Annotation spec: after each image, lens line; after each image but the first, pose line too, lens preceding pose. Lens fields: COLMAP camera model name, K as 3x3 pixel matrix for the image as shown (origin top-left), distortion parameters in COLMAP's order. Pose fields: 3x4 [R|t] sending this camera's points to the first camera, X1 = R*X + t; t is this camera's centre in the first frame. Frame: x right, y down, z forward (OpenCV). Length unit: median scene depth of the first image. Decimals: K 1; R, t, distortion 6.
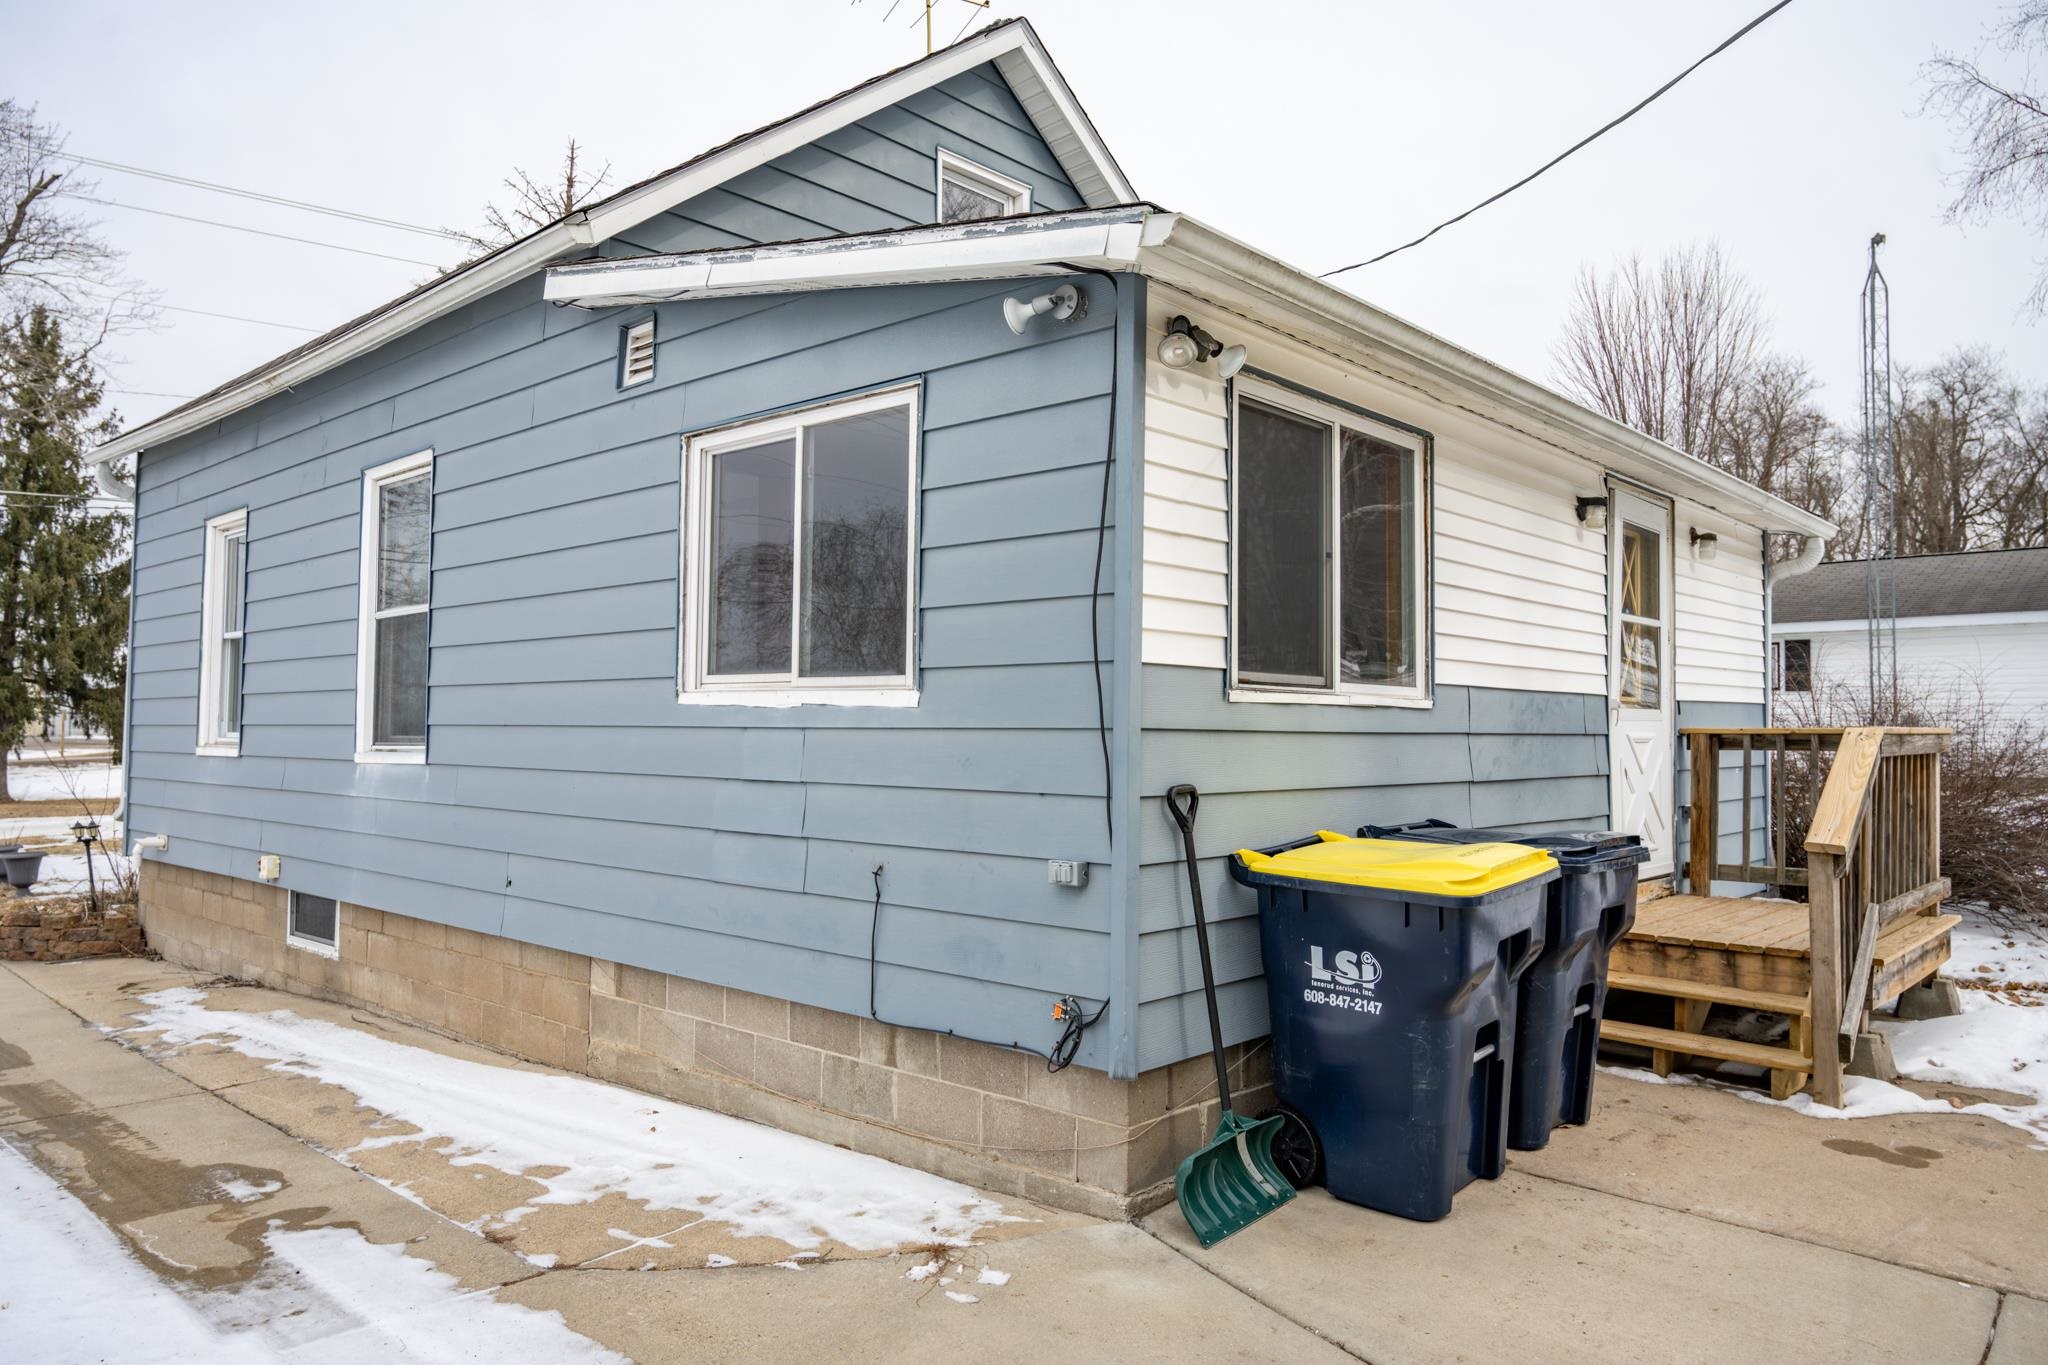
lens RADIAL K [[1367.9, 0, 1020.1], [0, 1367.9, 679.7], [0, 0, 1]] dist [-0.006403, 0.001545]
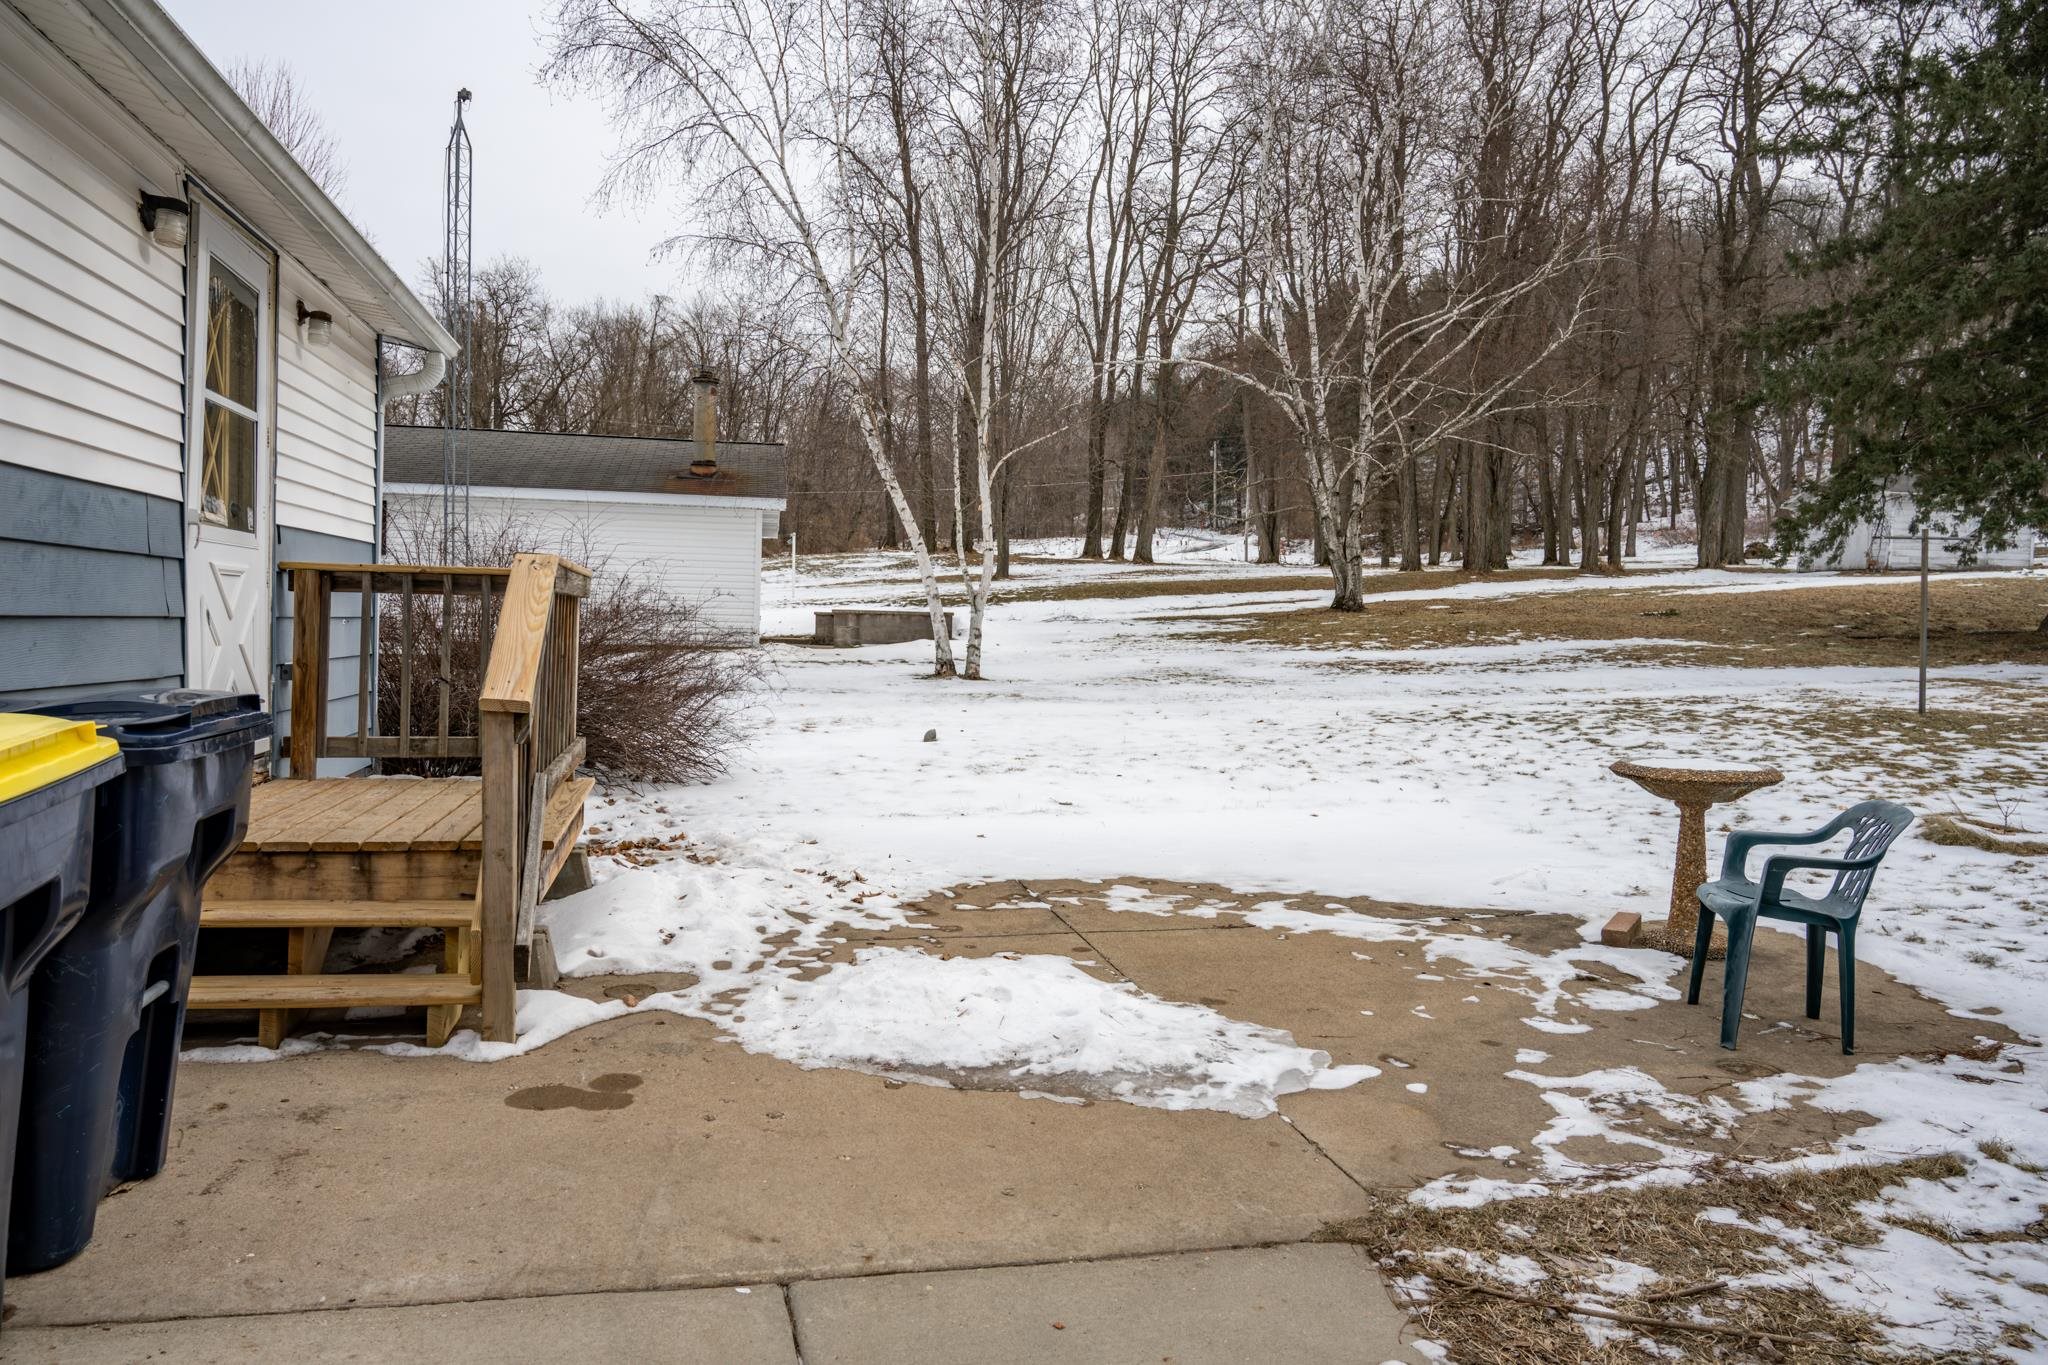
lens RADIAL K [[1367.9, 0, 1020.1], [0, 1367.9, 679.7], [0, 0, 1]] dist [-0.006403, 0.001545]
pose [[0.560874, -0.021809, 0.827614, 0.113032], [-0.053480, 0.996611, 0.062506, 0.041891], [-0.826172, -0.079318, 0.557807, 0.309852]]
